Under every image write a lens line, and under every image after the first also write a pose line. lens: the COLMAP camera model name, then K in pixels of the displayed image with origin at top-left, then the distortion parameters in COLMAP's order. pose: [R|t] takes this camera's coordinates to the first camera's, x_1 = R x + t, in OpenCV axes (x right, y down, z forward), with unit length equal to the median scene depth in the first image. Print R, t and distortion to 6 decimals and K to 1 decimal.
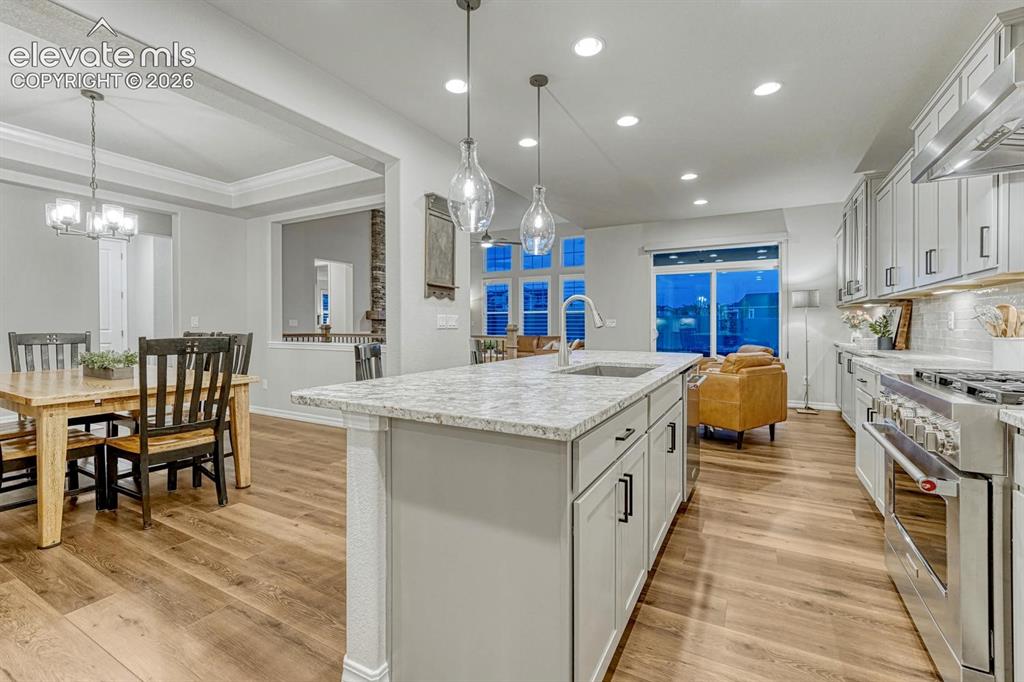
lens RADIAL K [[440.9, 0, 520.2], [0, 440.9, 324.1], [0, 0, 1]] dist [-0.008357, -0.000437]
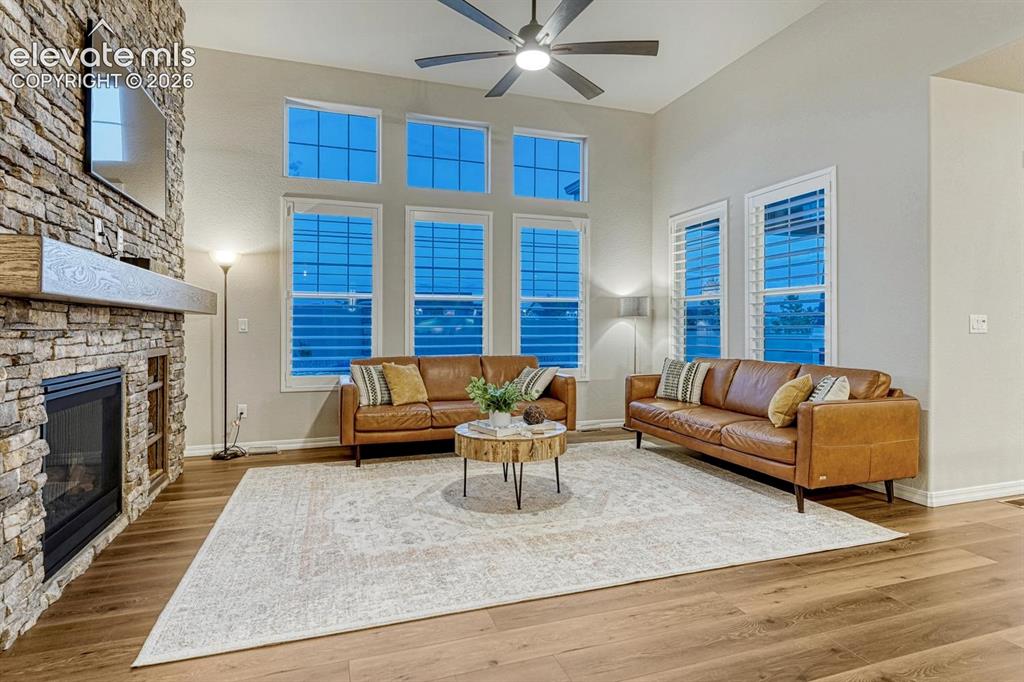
lens RADIAL K [[536.3, 0, 508.0], [0, 536.3, 325.8], [0, 0, 1]] dist [0.004231, 0.000029]
pose [[0.682694, 0.001628, 0.730703, -0.586074], [0.001228, 0.999994, -0.003375, 0.001383], [-0.730703, 0.003202, 0.682688, 1.282324]]
